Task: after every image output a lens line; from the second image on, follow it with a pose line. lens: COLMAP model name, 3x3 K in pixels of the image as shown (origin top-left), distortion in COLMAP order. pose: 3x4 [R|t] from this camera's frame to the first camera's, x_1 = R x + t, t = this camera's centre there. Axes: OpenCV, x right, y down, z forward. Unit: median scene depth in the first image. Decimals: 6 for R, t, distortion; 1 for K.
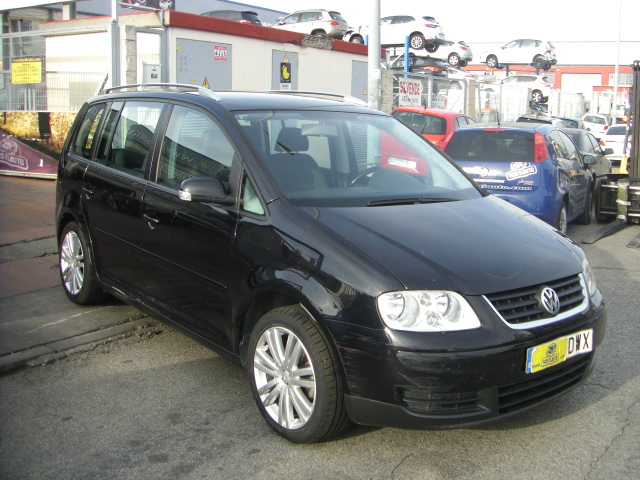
lens RADIAL K [[760.7, 0, 324.6], [0, 760.7, 238.8], [0, 0, 1]] dist [-0.169557, 0.000000]
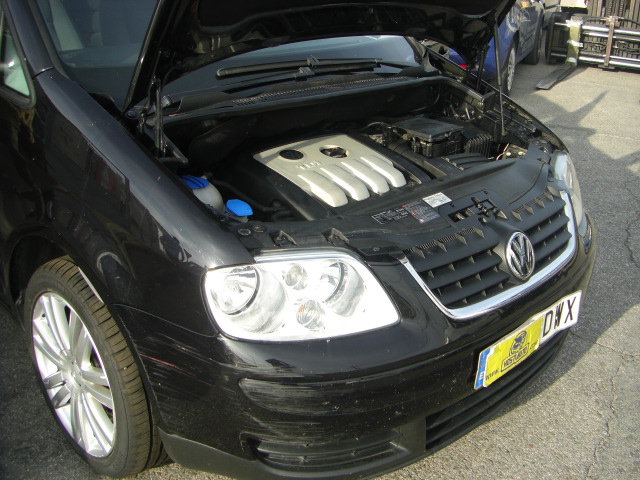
lens RADIAL K [[721.8, 0, 341.5], [0, 721.8, 229.7], [0, 0, 1]] dist [-0.137360, 0.000000]
pose [[0.994308, -0.006129, 0.106371, 0.103503], [-0.019466, 0.971093, 0.237905, -0.068280], [-0.104754, -0.238621, 0.965446, 0.481902]]
